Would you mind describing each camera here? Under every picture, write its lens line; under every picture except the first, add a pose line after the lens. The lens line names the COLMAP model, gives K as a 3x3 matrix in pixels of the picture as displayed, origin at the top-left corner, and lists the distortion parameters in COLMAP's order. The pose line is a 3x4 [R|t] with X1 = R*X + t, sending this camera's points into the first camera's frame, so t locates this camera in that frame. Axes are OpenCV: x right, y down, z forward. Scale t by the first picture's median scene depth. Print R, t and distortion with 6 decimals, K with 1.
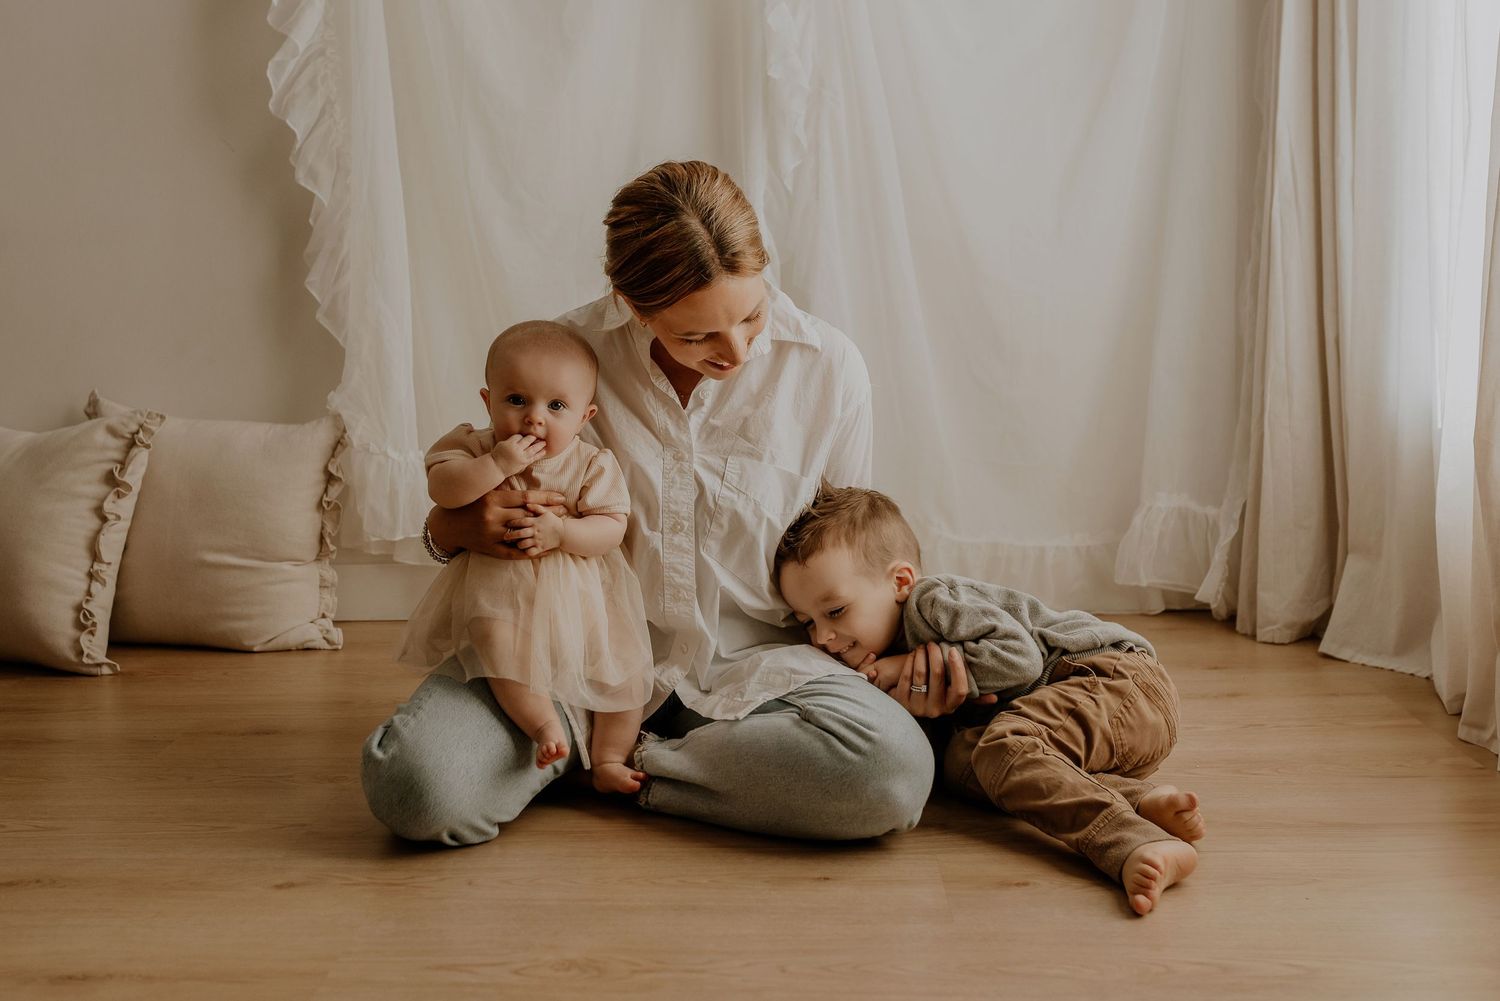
lens RADIAL K [[1664.9, 0, 667.3], [0, 1664.9, 447.6], [0, 0, 1]] dist [0.033207, 0.000000]
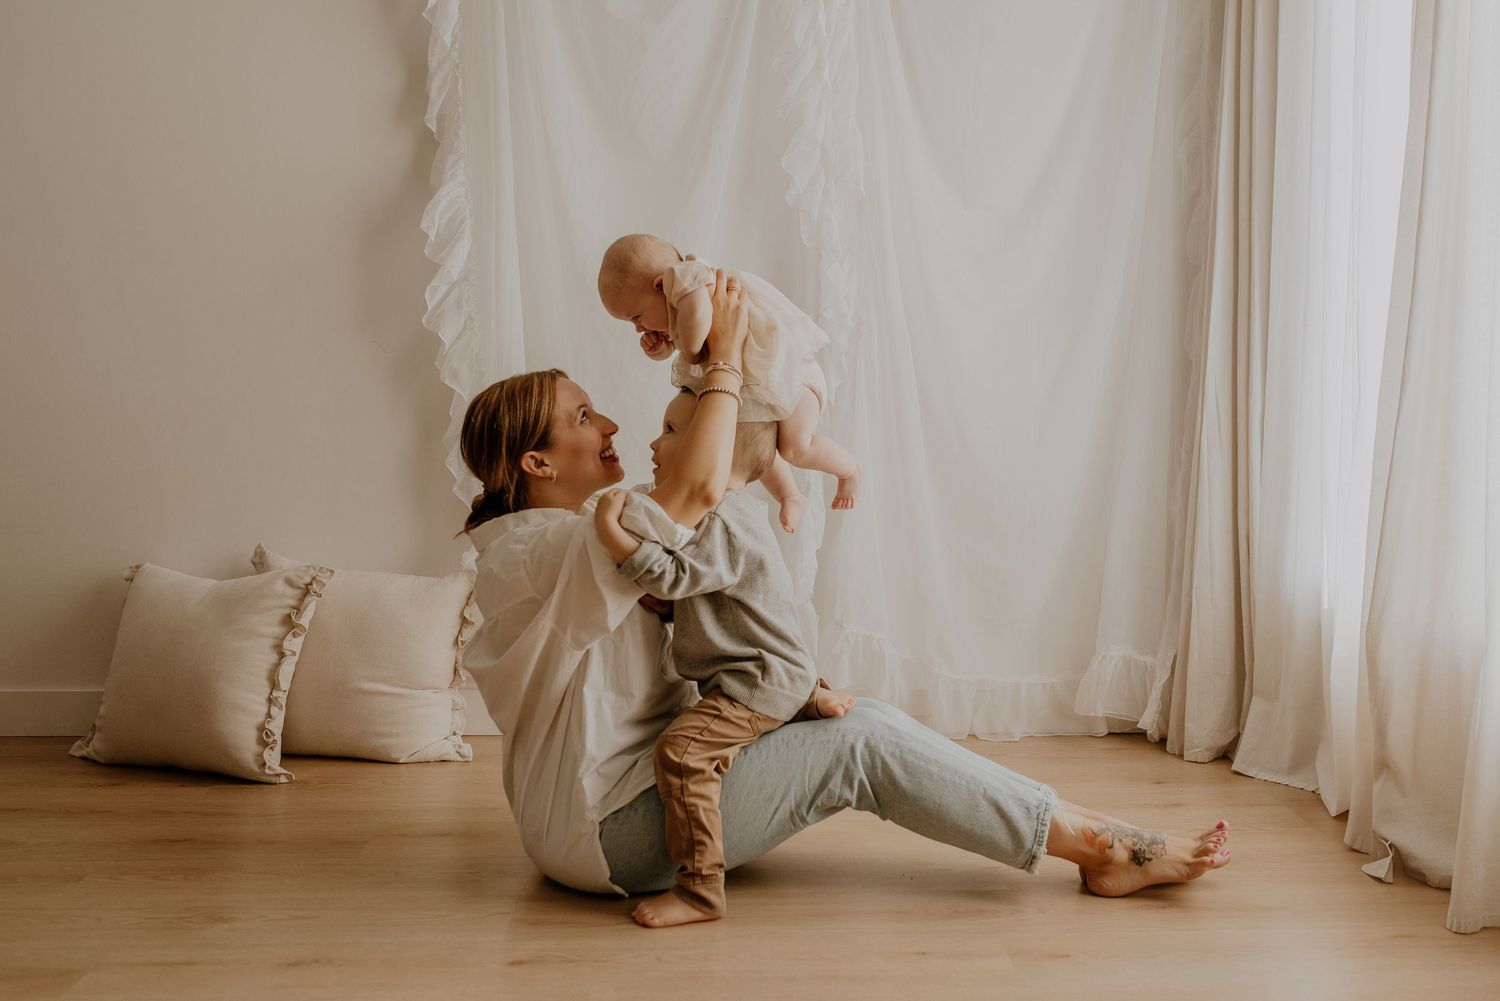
lens RADIAL K [[1484.7, 0, 750.5], [0, 1484.7, 509.3], [0, 0, 1]] dist [0.039078, 0.000000]
pose [[0.991732, 0.025898, 0.125686, -0.136223], [-0.023588, 0.999525, -0.019836, -0.049569], [-0.126140, 0.016707, 0.991872, -0.125464]]
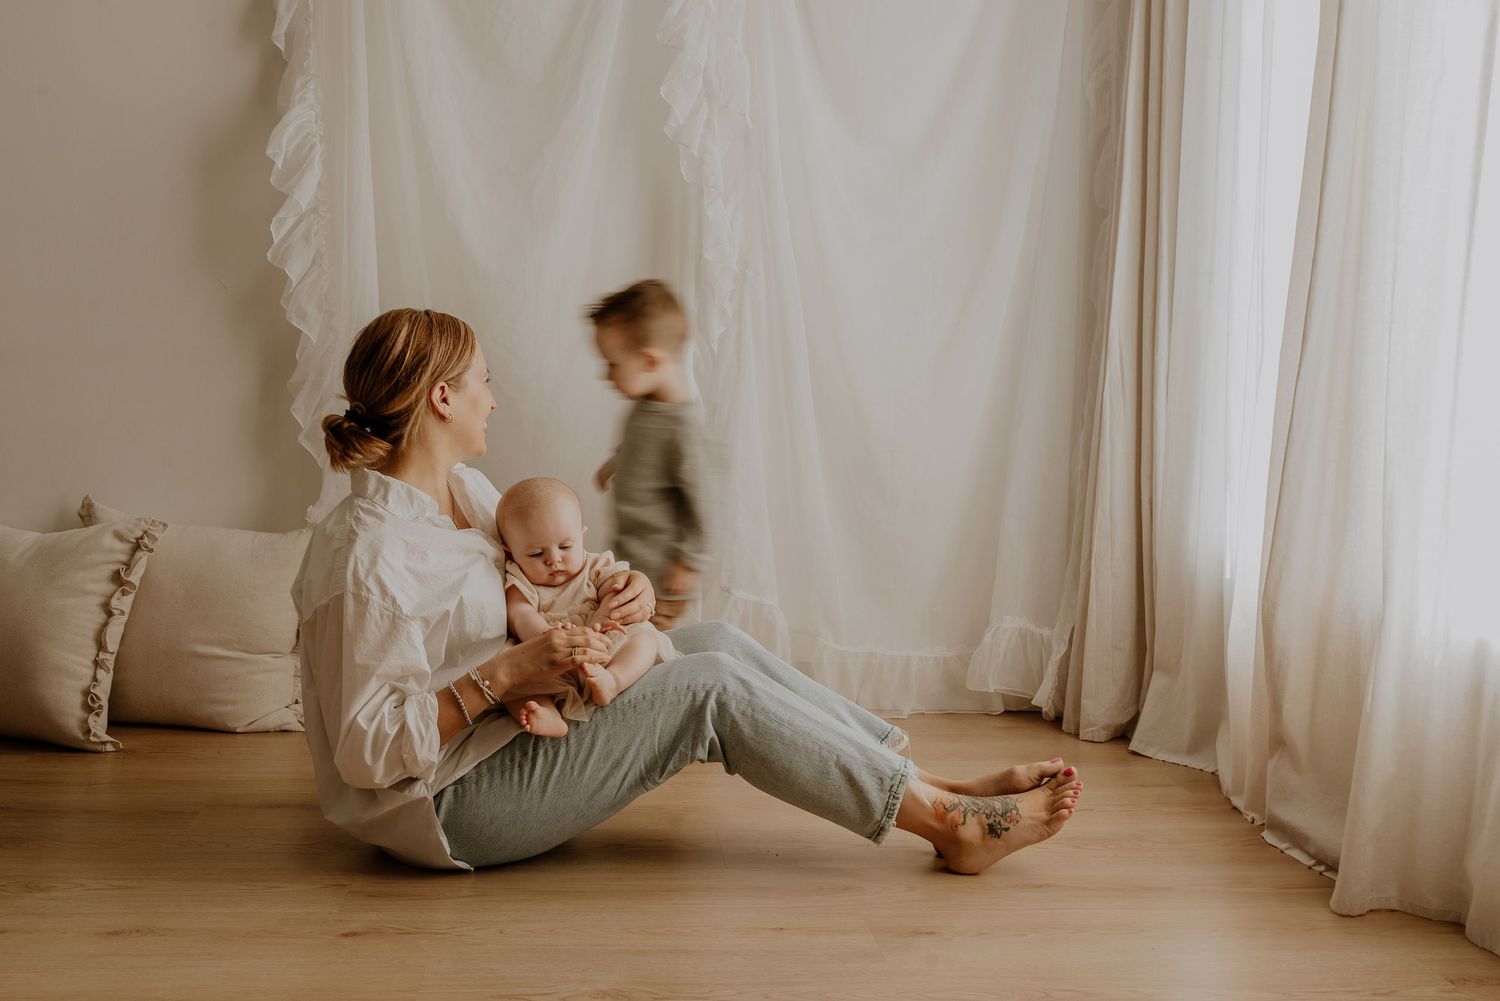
lens RADIAL K [[1664.9, 0, 683.4], [0, 1664.9, 497.6], [0, 0, 1]] dist [0.033207, 0.000000]
pose [[0.989050, 0.038153, 0.142562, -0.116470], [-0.037197, 0.999264, -0.009372, -0.039353], [-0.142815, 0.003967, 0.989741, -0.175111]]
